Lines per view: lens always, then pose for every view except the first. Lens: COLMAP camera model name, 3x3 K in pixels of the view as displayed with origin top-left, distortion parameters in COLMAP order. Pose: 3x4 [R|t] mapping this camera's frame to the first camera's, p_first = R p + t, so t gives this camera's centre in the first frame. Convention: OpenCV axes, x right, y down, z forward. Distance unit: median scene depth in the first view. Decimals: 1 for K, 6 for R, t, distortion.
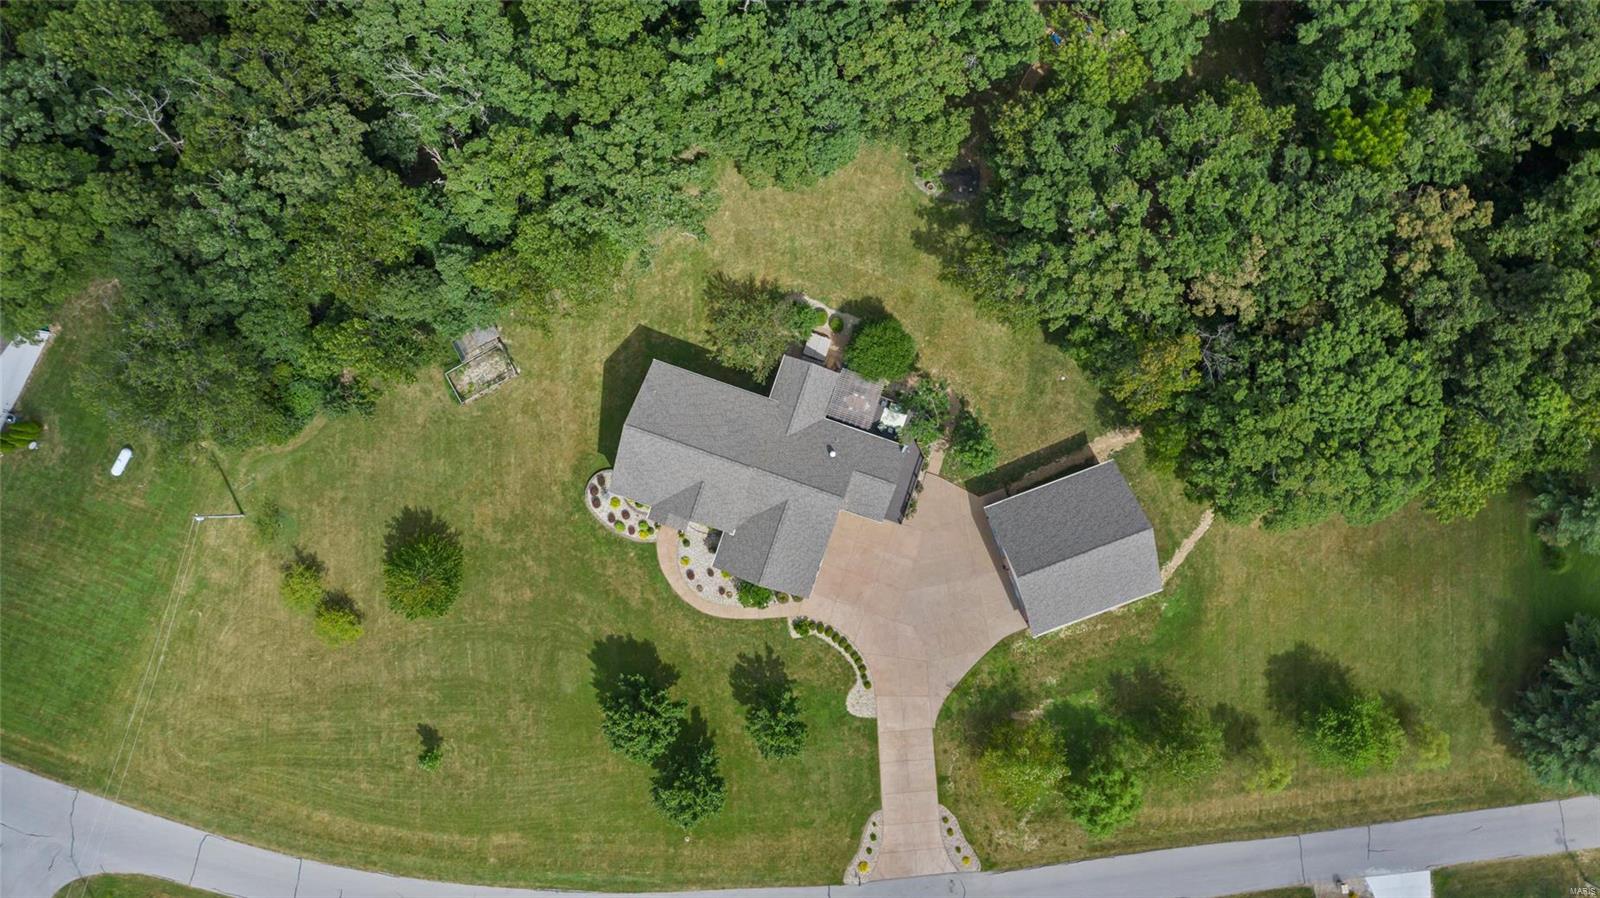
lens RADIAL K [[1313.5, 0, 794.8], [0, 1313.5, 448.5], [0, 0, 1]] dist [0.005314, 0.009699]
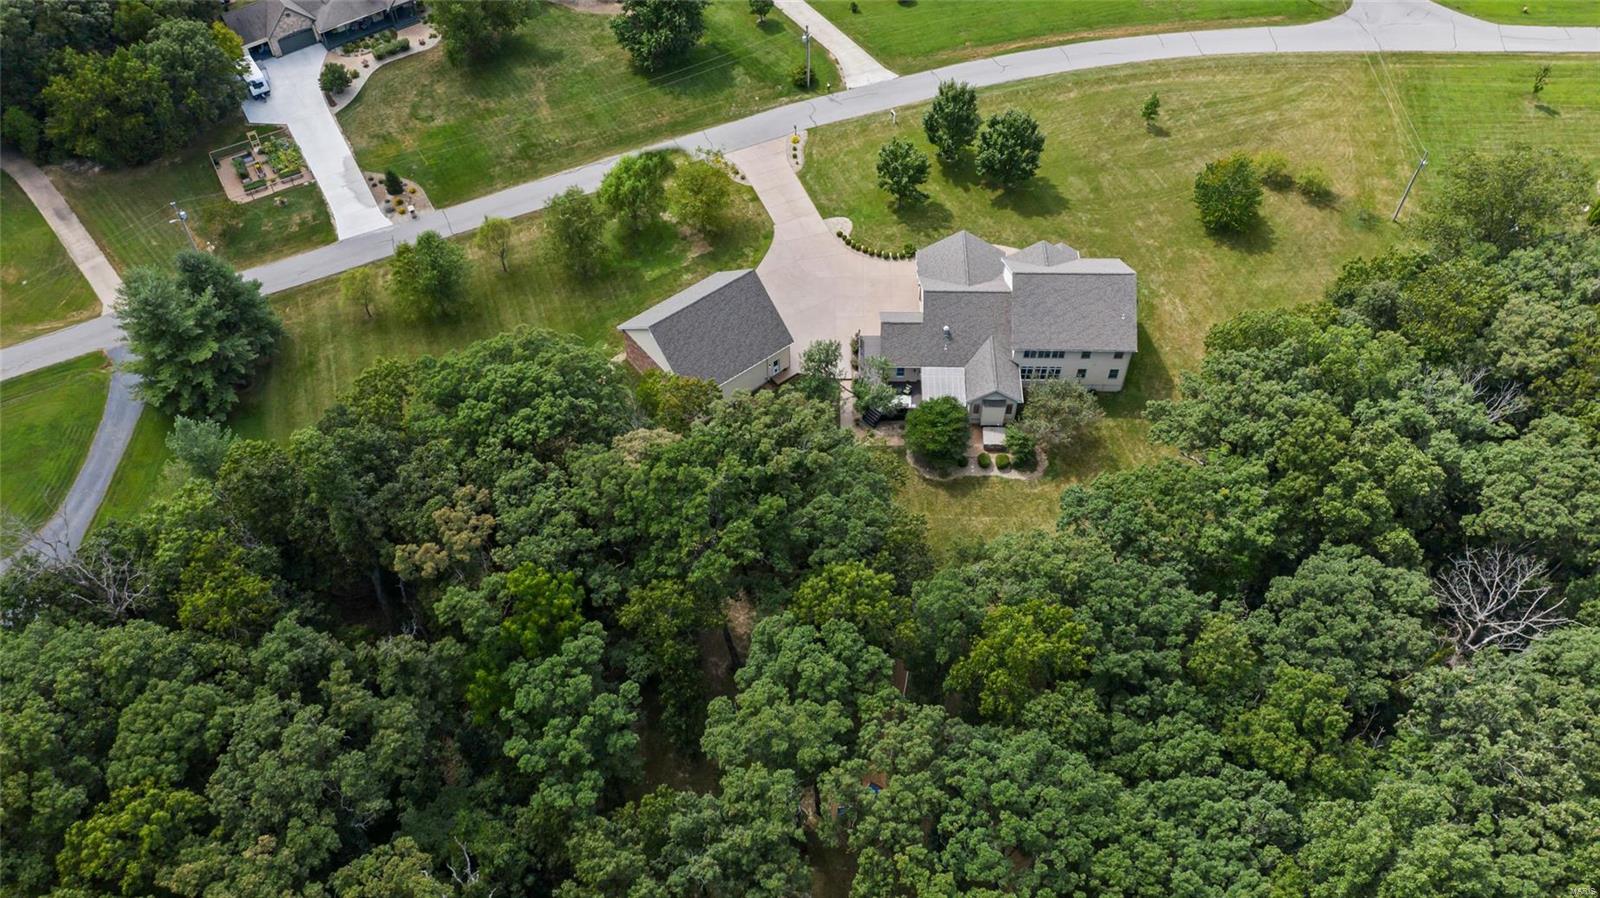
lens RADIAL K [[1313.5, 0, 794.8], [0, 1313.5, 448.5], [0, 0, 1]] dist [0.005314, 0.009699]
pose [[-0.951584, 0.258306, -0.166632, 0.336067], [-0.305952, -0.743522, 0.594617, -0.641948], [0.029698, 0.616809, 0.786552, 0.197544]]
